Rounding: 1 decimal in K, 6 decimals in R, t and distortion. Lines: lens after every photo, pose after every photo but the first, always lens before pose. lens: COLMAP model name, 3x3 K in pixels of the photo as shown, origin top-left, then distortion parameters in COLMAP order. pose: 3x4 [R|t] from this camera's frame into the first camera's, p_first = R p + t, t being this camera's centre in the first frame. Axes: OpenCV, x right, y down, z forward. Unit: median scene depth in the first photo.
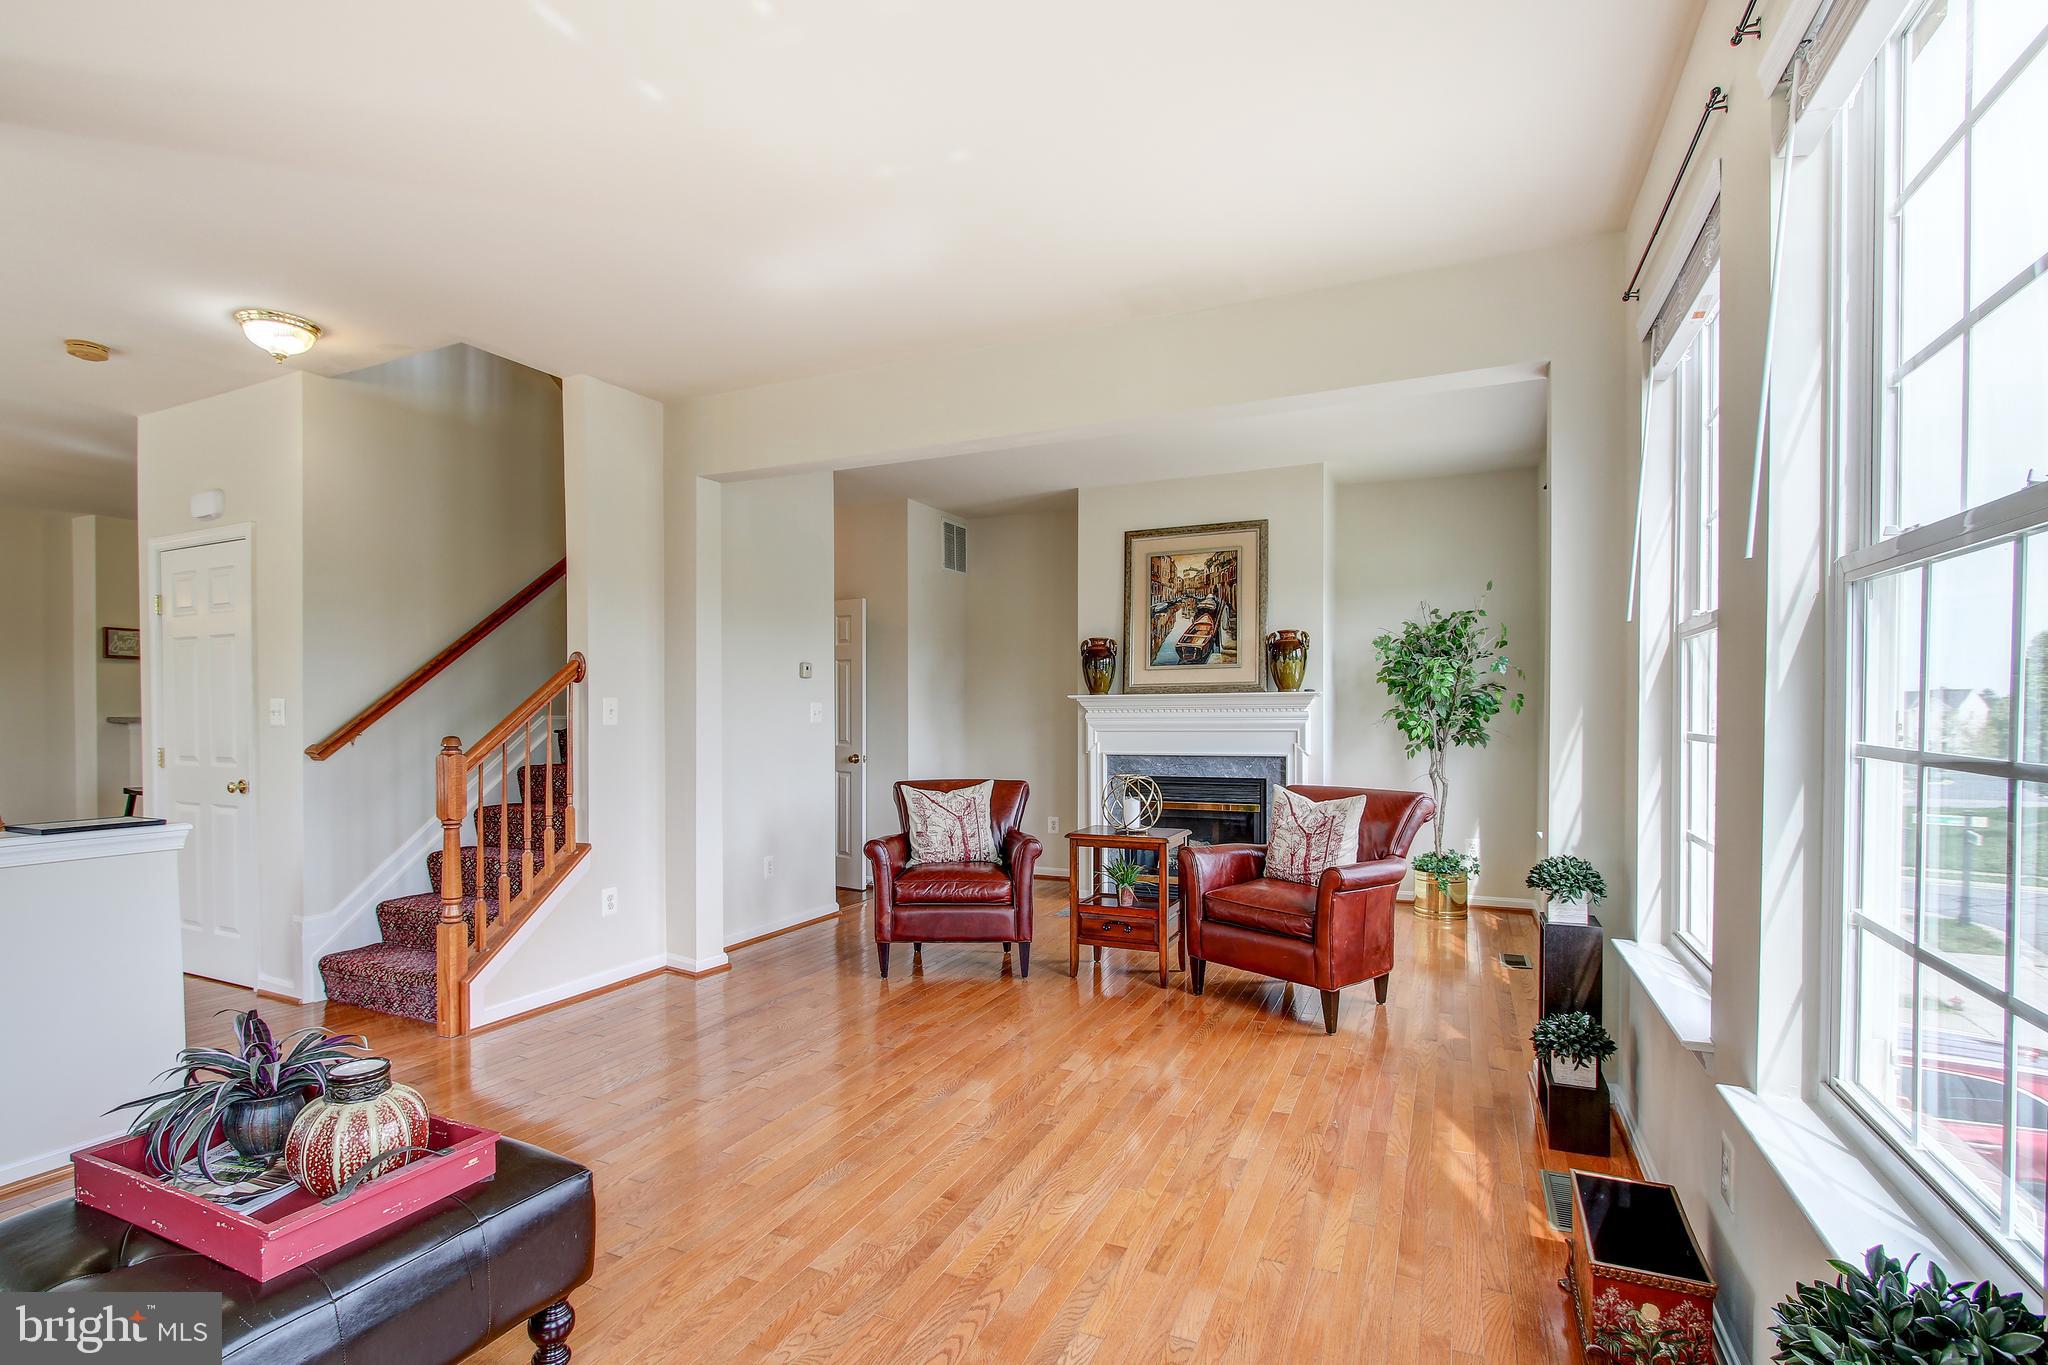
lens RADIAL K [[982.7, 0, 1022.3], [0, 982.7, 729.4], [0, 0, 1]] dist [-0.028198, 0.007927]
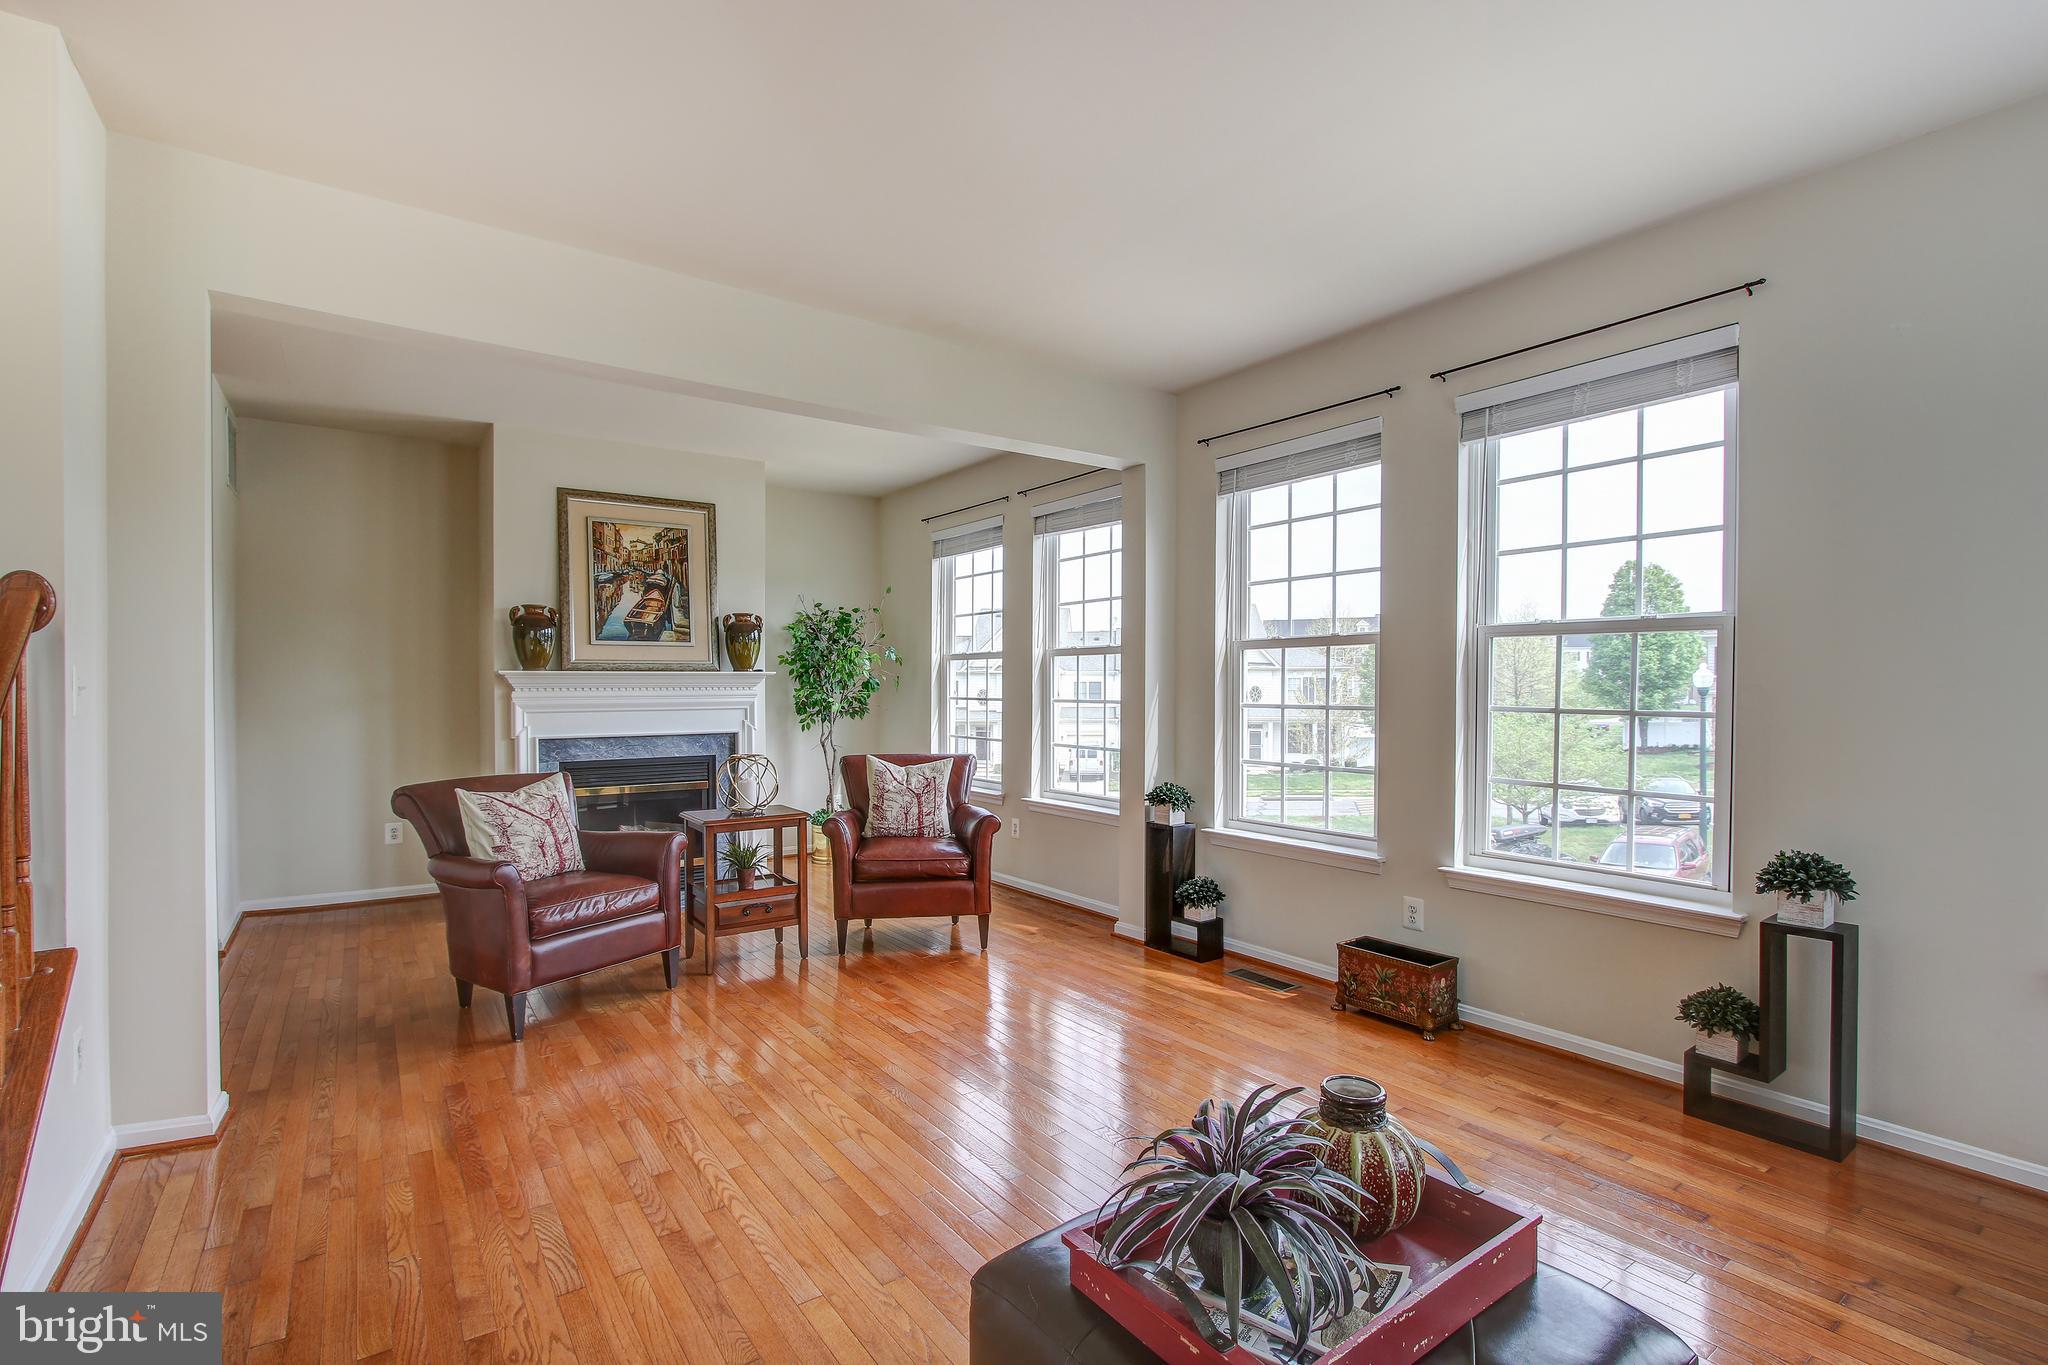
lens RADIAL K [[951.6, 0, 1025.4], [0, 951.6, 696.7], [0, 0, 1]] dist [-0.000311, 0.000184]
pose [[0.499857, -0.006352, 0.866085, -0.448369], [0.014343, 0.999897, -0.000944, -0.005540], [-0.865989, 0.012894, 0.499896, 0.215497]]
